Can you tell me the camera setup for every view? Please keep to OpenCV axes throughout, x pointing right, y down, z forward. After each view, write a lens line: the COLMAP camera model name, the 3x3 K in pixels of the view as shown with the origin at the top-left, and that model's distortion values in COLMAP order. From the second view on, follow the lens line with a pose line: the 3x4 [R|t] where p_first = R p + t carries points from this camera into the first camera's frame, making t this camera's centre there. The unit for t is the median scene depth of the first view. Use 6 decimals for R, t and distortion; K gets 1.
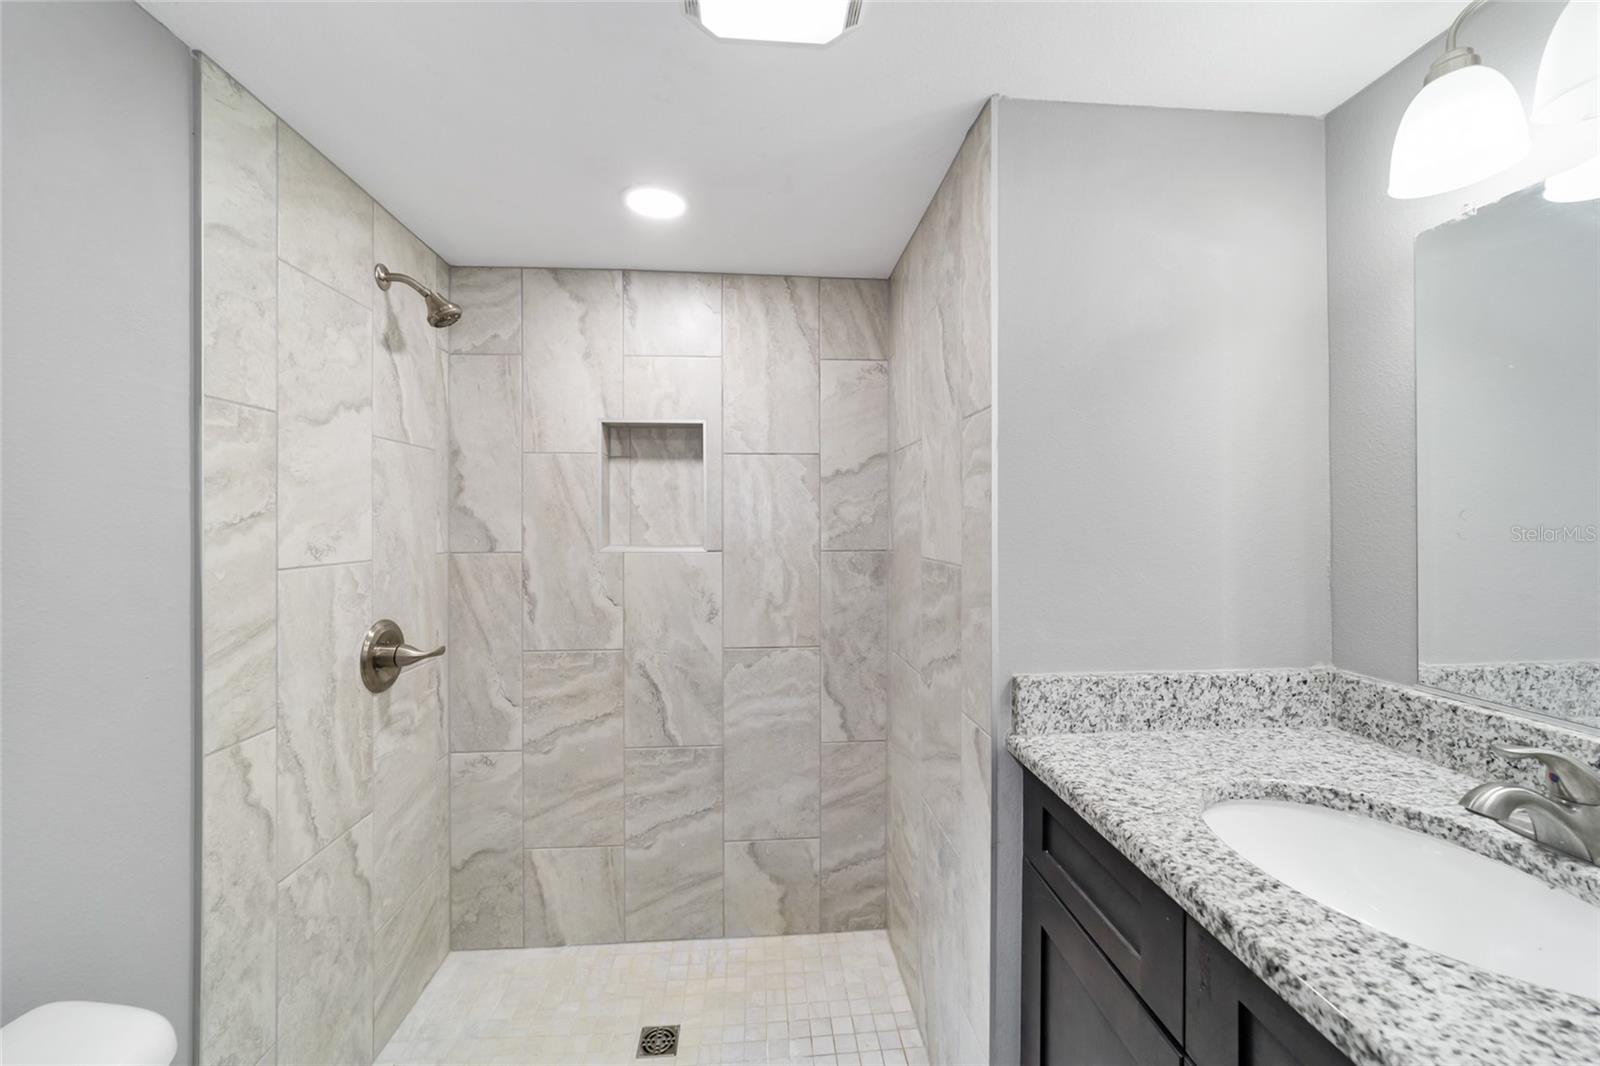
lens RADIAL K [[622.3, 0, 799.9], [0, 622.3, 519.7], [0, 0, 1]] dist [-0.016657, 0.009164]
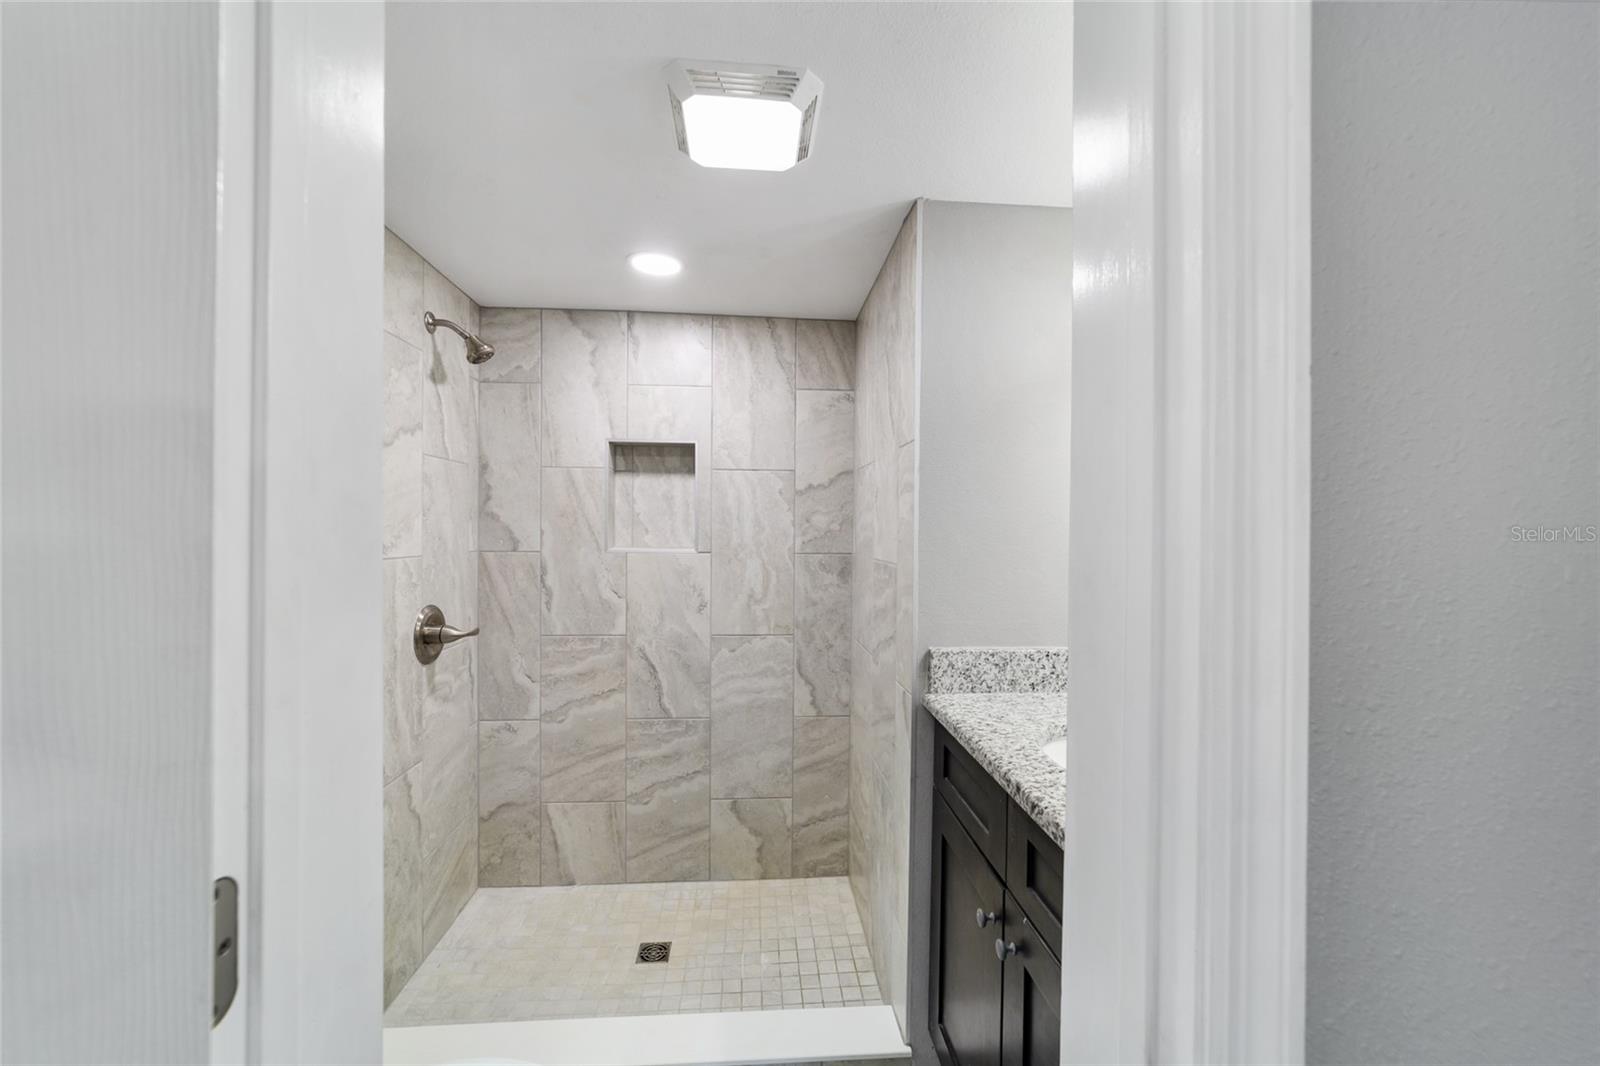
lens RADIAL K [[620.0, 0, 799.0], [0, 620.0, 536.7], [0, 0, 1]] dist [-0.019595, 0.009236]
pose [[0.999942, 0.010743, 0.001184, 0.041089], [-0.010761, 0.999812, 0.016141, -0.000050], [-0.001010, -0.016153, 0.999869, -0.173614]]
